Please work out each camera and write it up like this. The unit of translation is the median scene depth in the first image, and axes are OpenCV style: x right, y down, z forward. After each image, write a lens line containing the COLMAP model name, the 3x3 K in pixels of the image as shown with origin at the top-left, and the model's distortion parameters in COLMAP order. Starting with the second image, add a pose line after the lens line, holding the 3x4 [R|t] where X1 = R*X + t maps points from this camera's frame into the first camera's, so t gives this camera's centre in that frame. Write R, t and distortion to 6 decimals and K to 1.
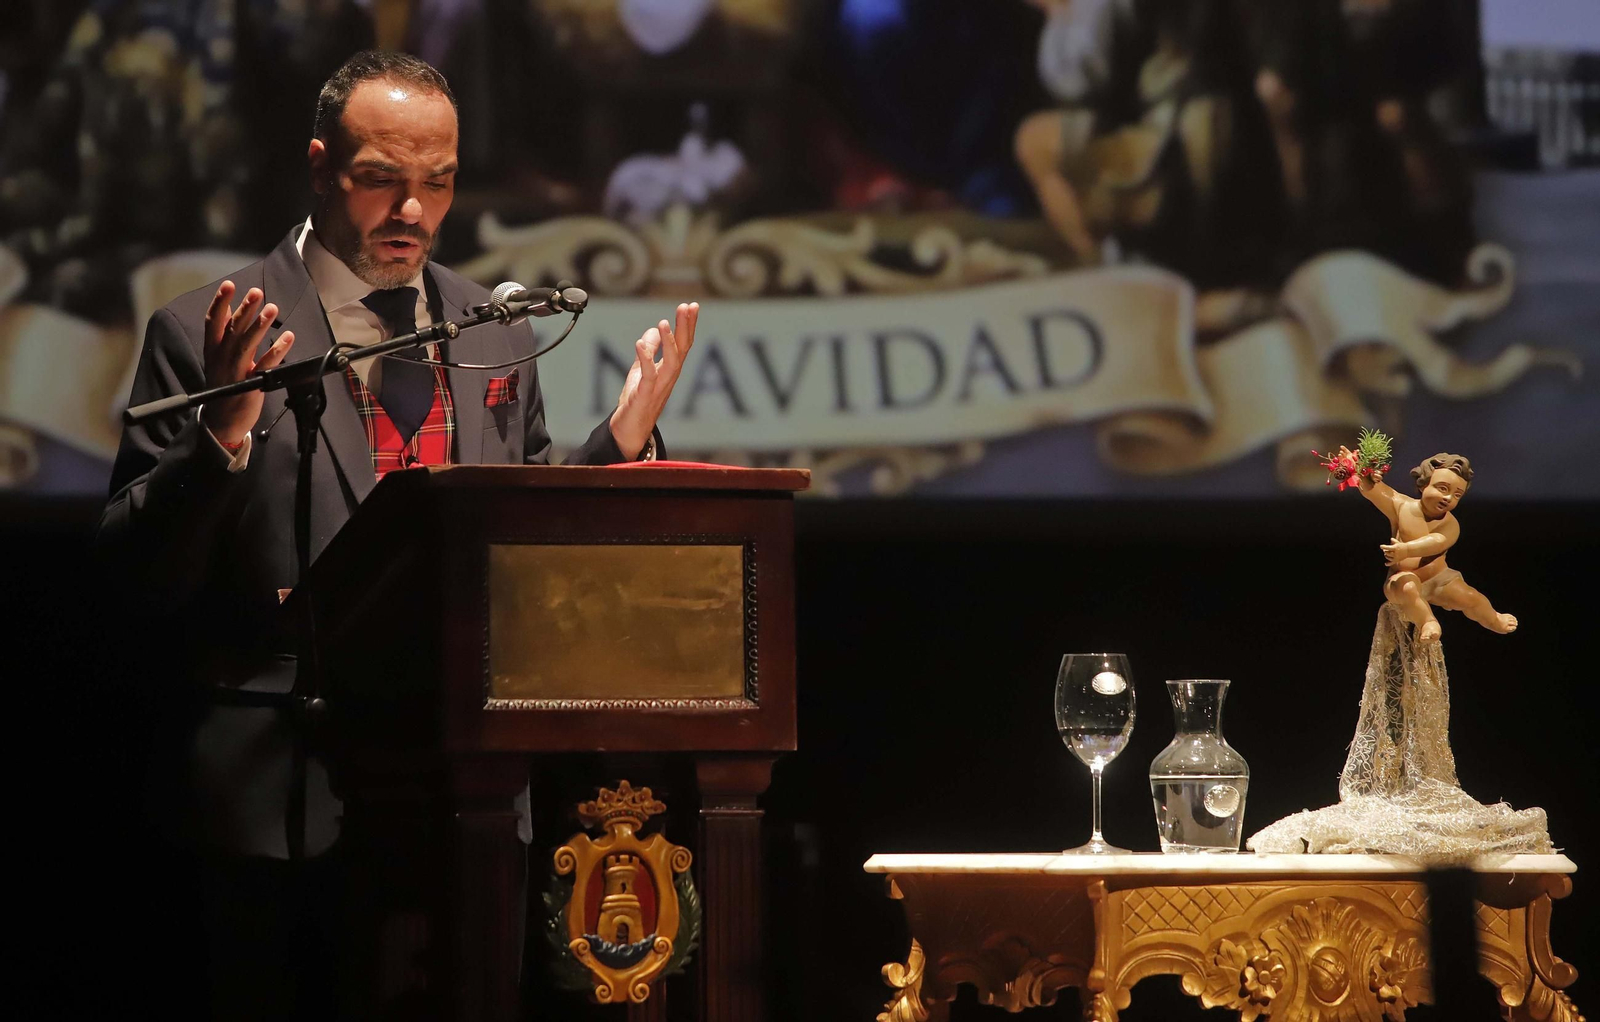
lens RADIAL K [[8994.4, 0, 810.8], [0, 8994.4, 500.0], [0, 0, 1]] dist [1.567680, 0.000000]
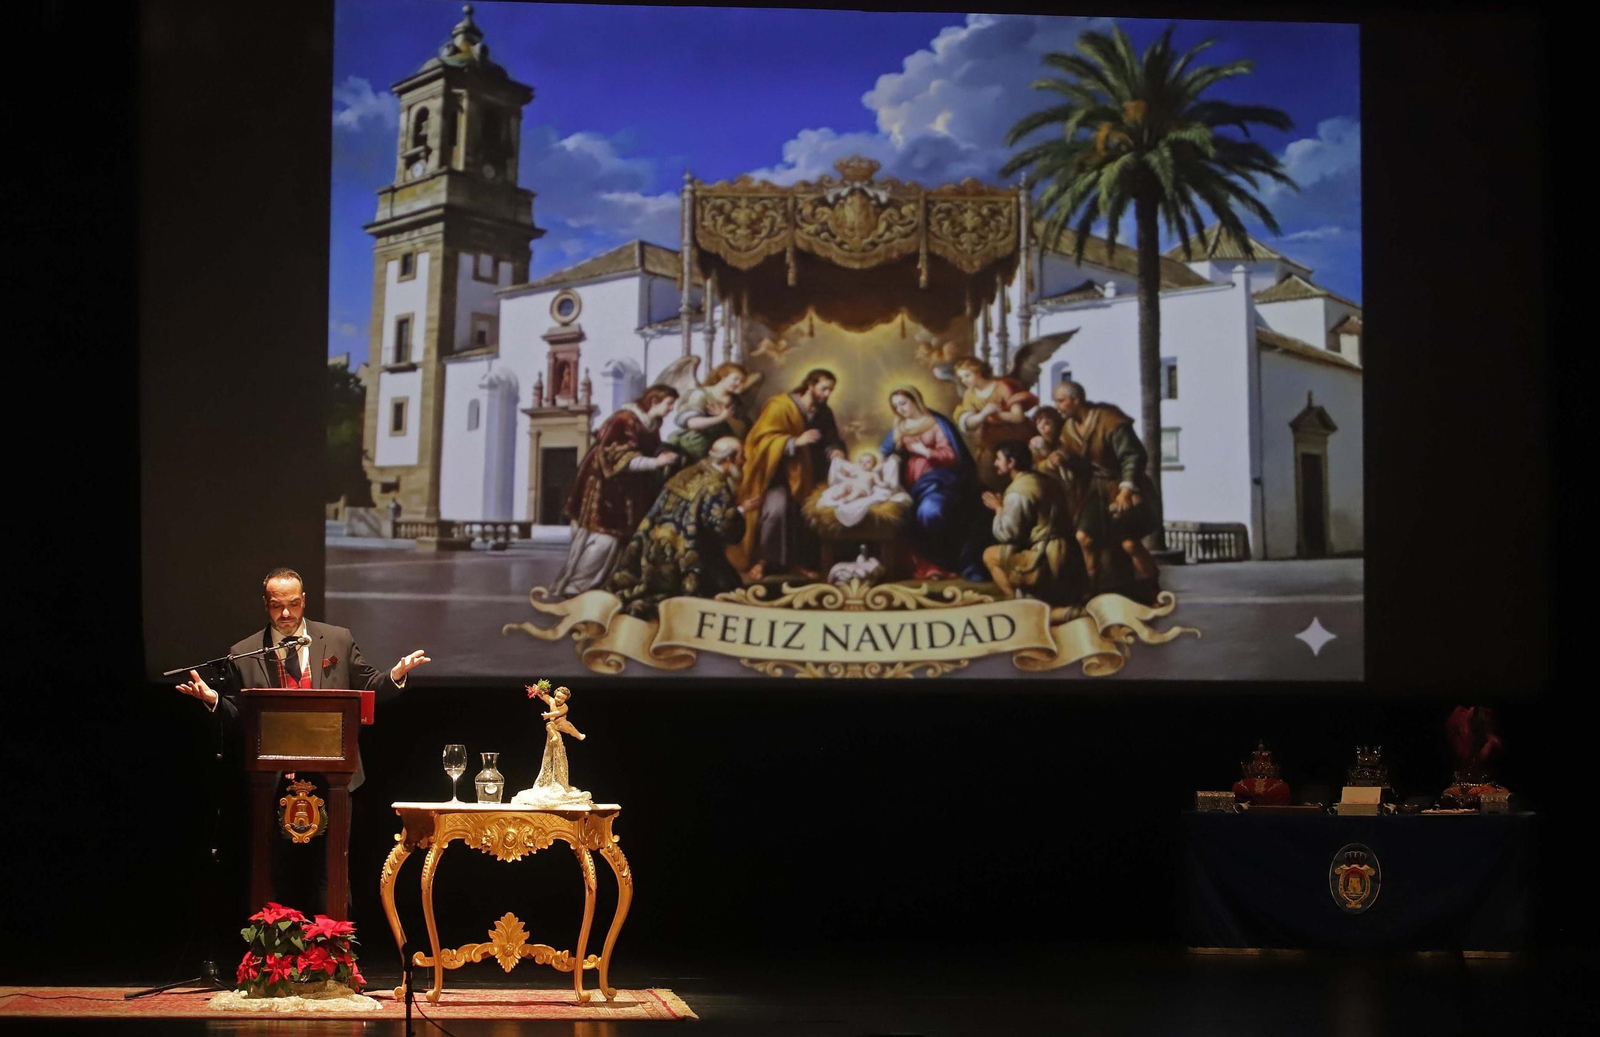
lens RADIAL K [[4028.3, 0, 797.4], [0, 4028.3, 529.0], [0, 0, 1]] dist [-0.195521, 0.000000]
pose [[0.944147, -0.003990, -0.329500, 0.652752], [-0.004095, 0.999707, -0.023840, -0.028769], [0.329499, 0.023858, 0.943854, -0.393416]]
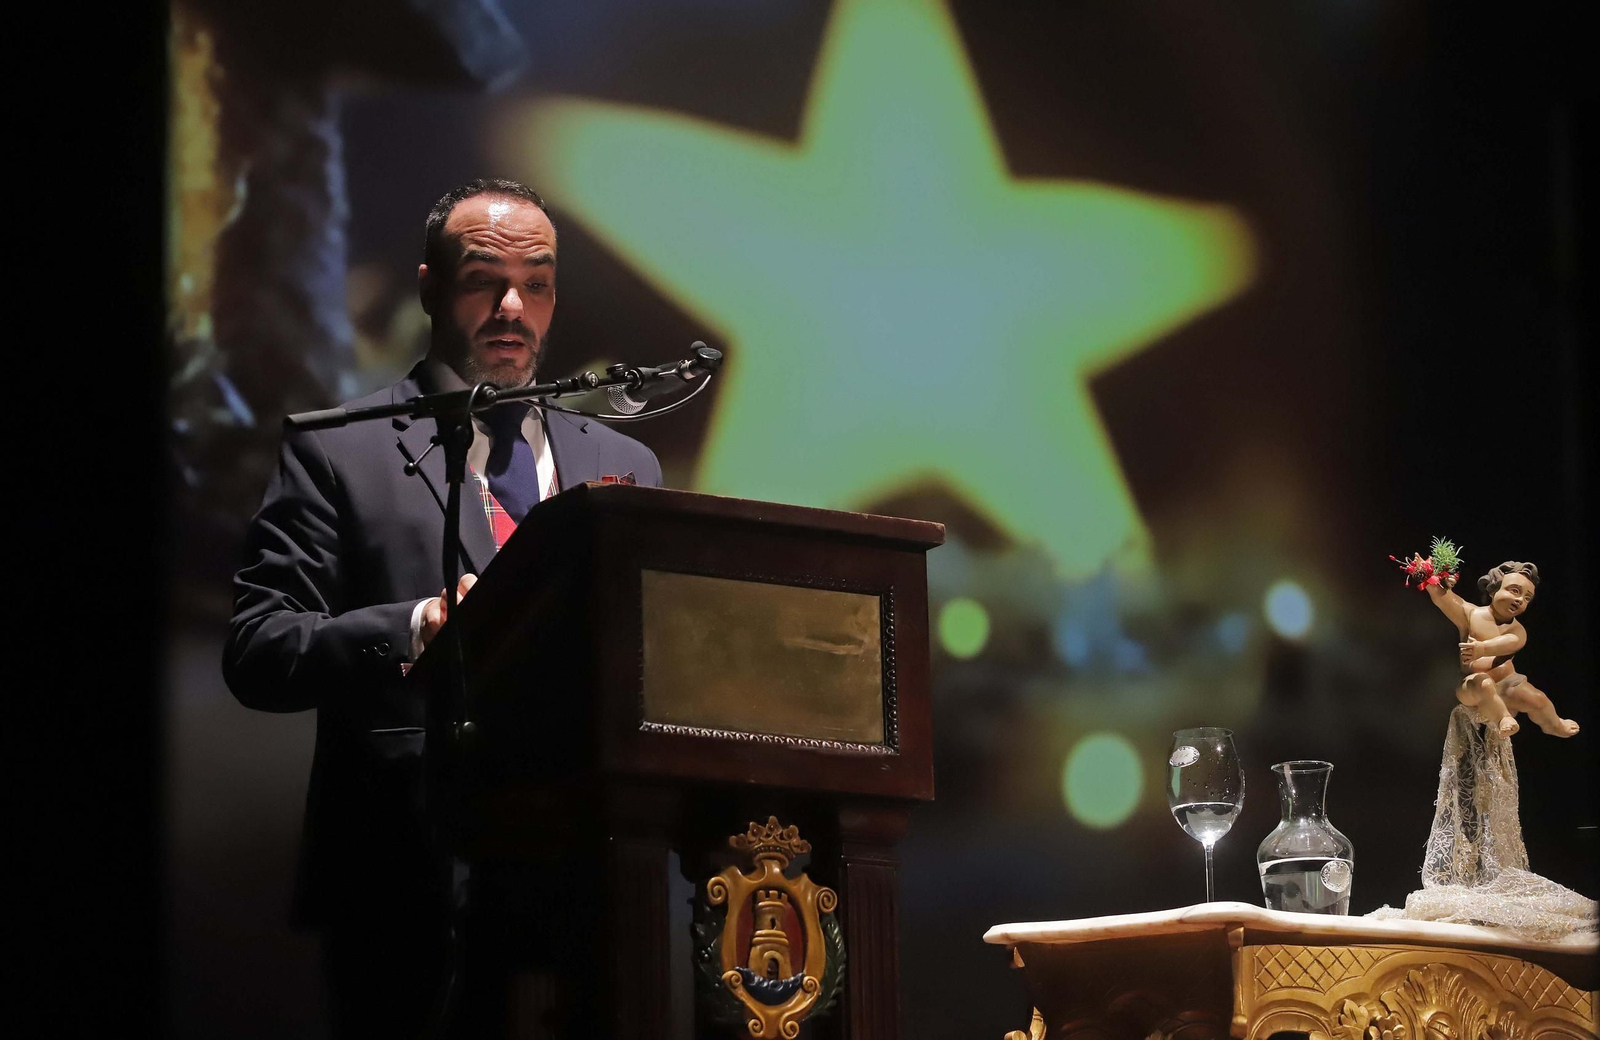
lens RADIAL K [[5178.4, 0, 803.3], [0, 5178.4, 509.3], [0, 0, 1]] dist [0.083175, 0.000000]
pose [[0.993721, 0.014342, 0.110961, -0.078486], [0.007113, 0.981645, -0.190583, 0.103259], [-0.111658, 0.190176, 0.975380, 0.426604]]
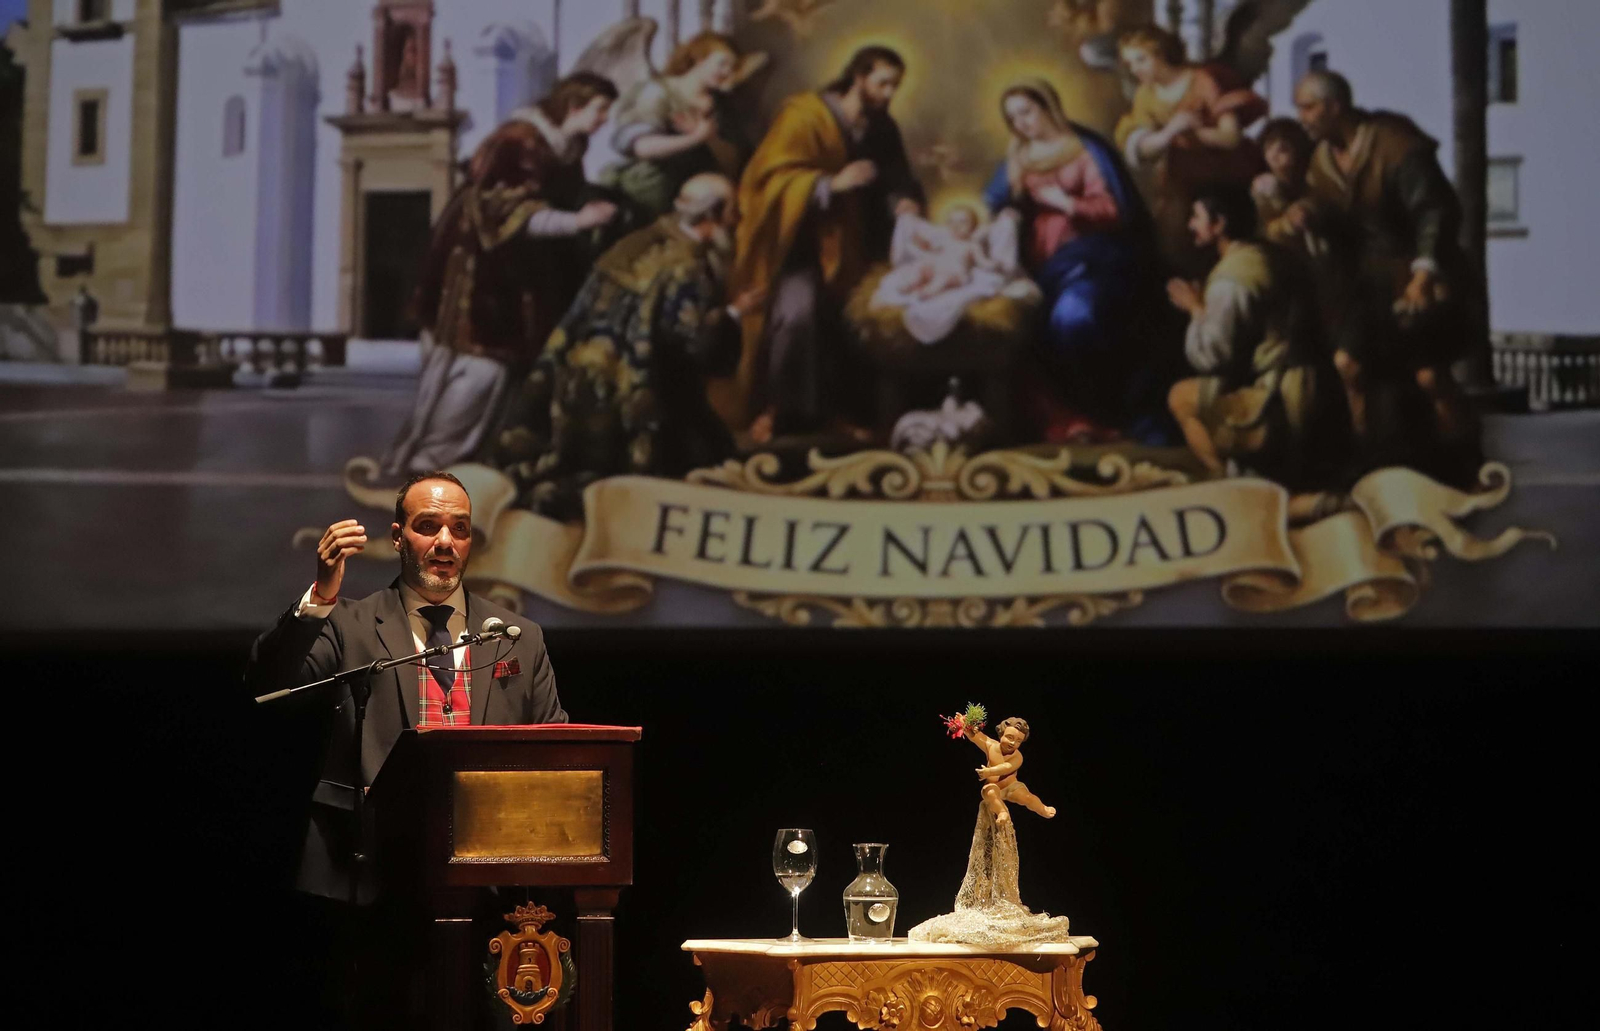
lens RADIAL K [[7460.3, 0, 813.3], [0, 7460.3, 535.0], [0, 0, 1]] dist [0.941886, 0.000000]
pose [[0.989905, 0.009329, -0.141426, 0.240621], [-0.006175, 0.999723, 0.022721, -0.074932], [0.141599, -0.021619, 0.989688, -0.466735]]
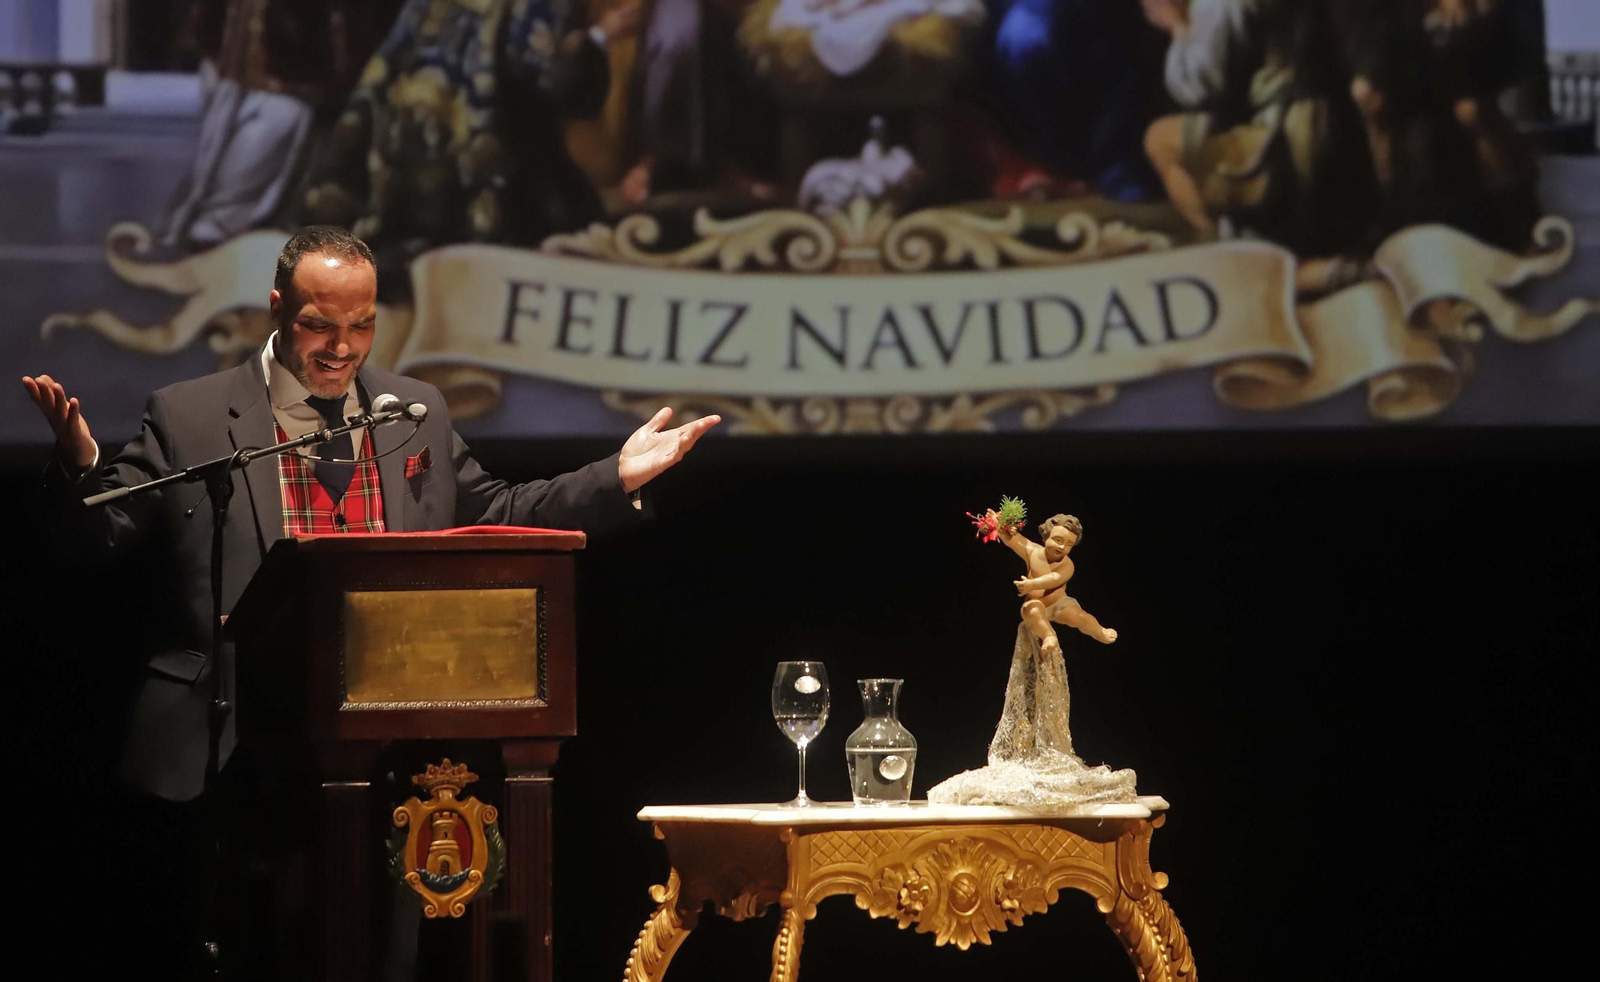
lens RADIAL K [[8967.9, 0, 822.3], [0, 8967.9, 456.1], [0, 0, 1]] dist [1.625928, 0.000000]
pose [[0.994548, -0.002288, -0.104258, 0.178066], [0.005390, 0.999551, 0.029484, -0.055184], [0.104143, -0.029885, 0.994113, -0.372444]]
